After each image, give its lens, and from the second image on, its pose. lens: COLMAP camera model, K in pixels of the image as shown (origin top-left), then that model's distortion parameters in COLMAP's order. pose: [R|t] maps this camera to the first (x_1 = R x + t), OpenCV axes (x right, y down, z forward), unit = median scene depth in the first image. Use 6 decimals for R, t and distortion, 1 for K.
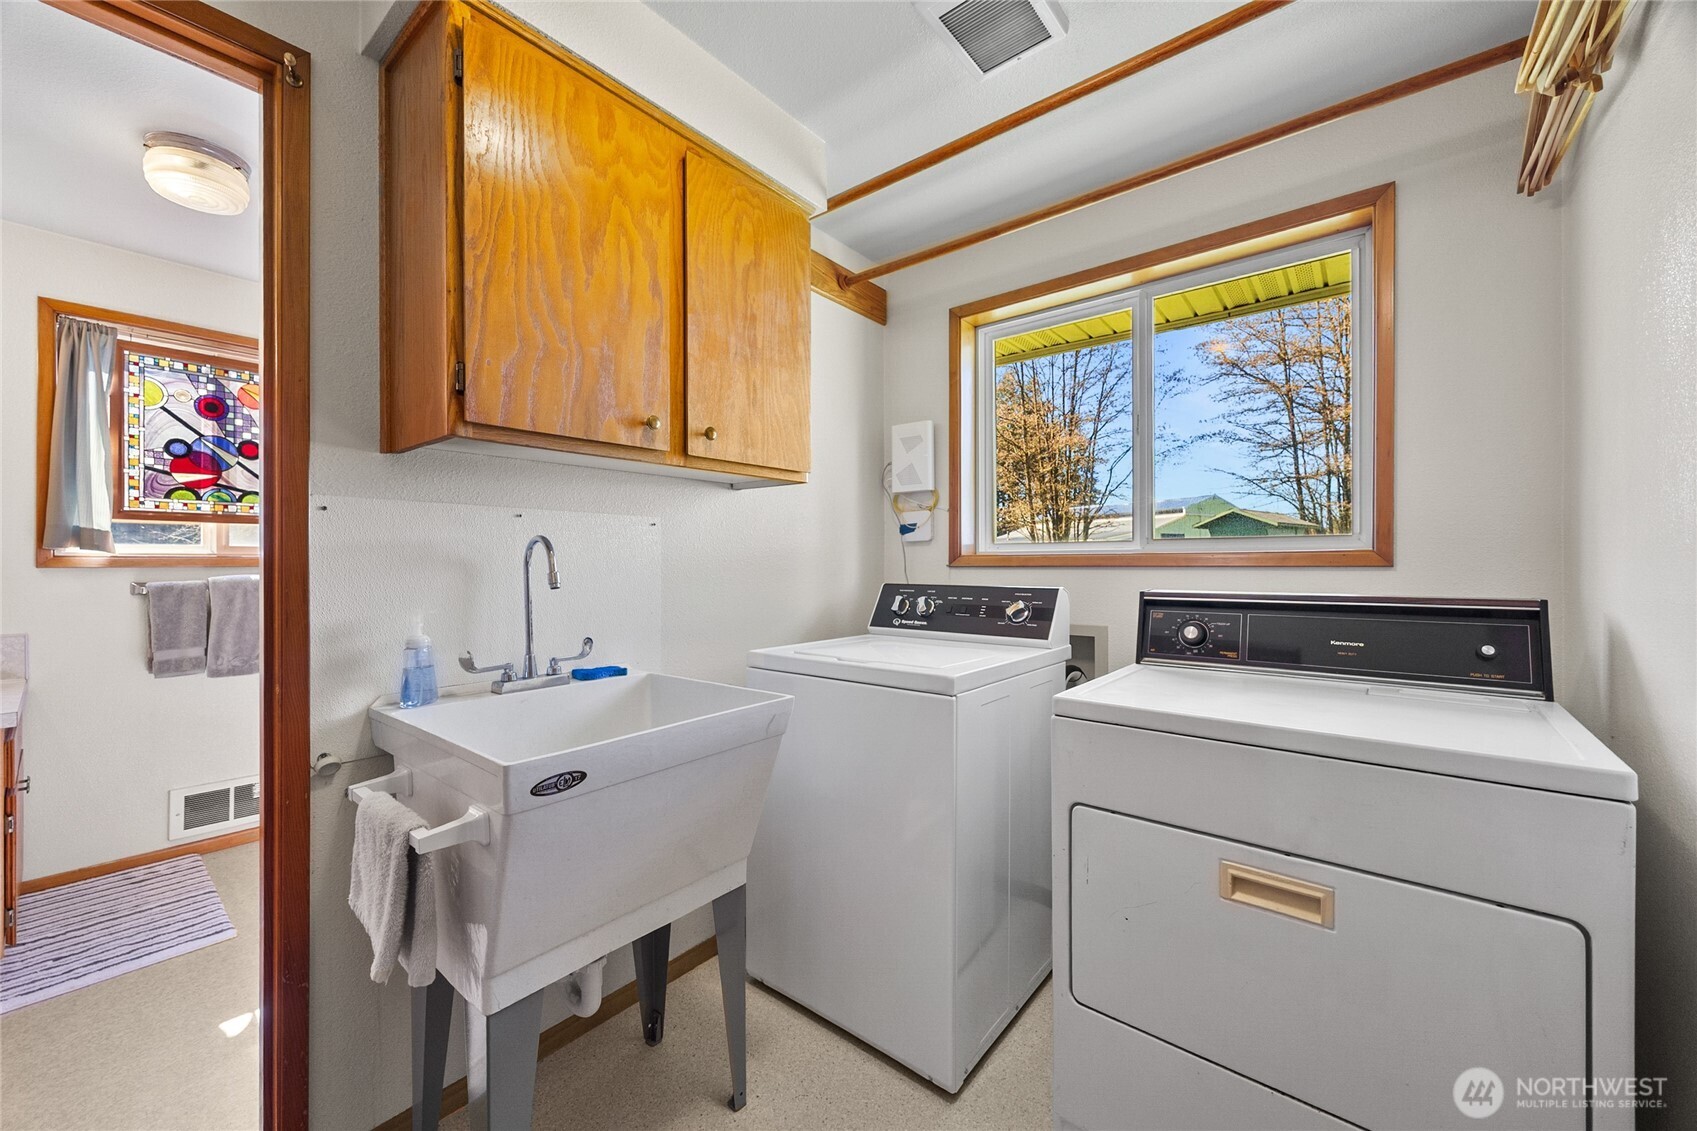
lens RADIAL K [[653.2, 0, 847.4], [0, 653.2, 561.6], [0, 0, 1]] dist [0.001024, -0.000488]
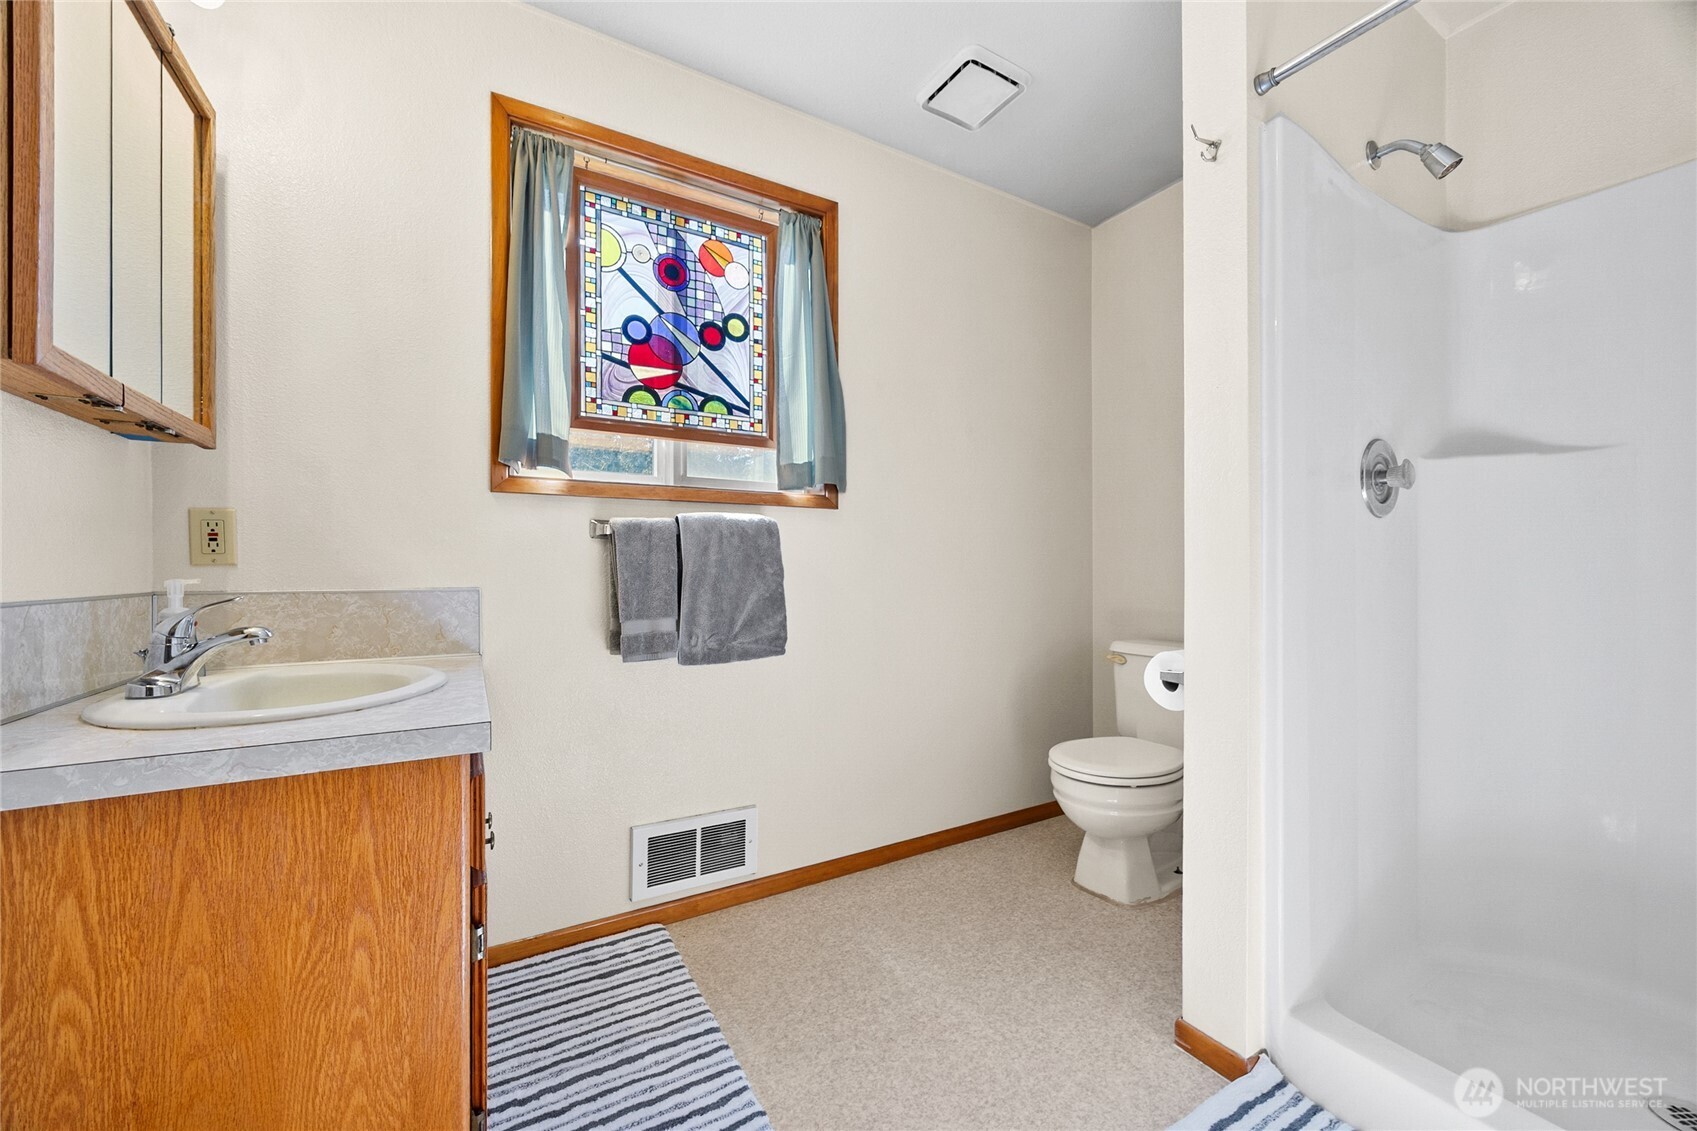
lens RADIAL K [[653.2, 0, 847.3], [0, 653.2, 569.8], [0, 0, 1]] dist [0.001024, -0.000488]
pose [[0.938618, 0.005825, -0.344909, -0.590492], [-0.003497, 0.999967, 0.007371, 0.076096], [0.344940, -0.005712, 0.938607, 0.438905]]
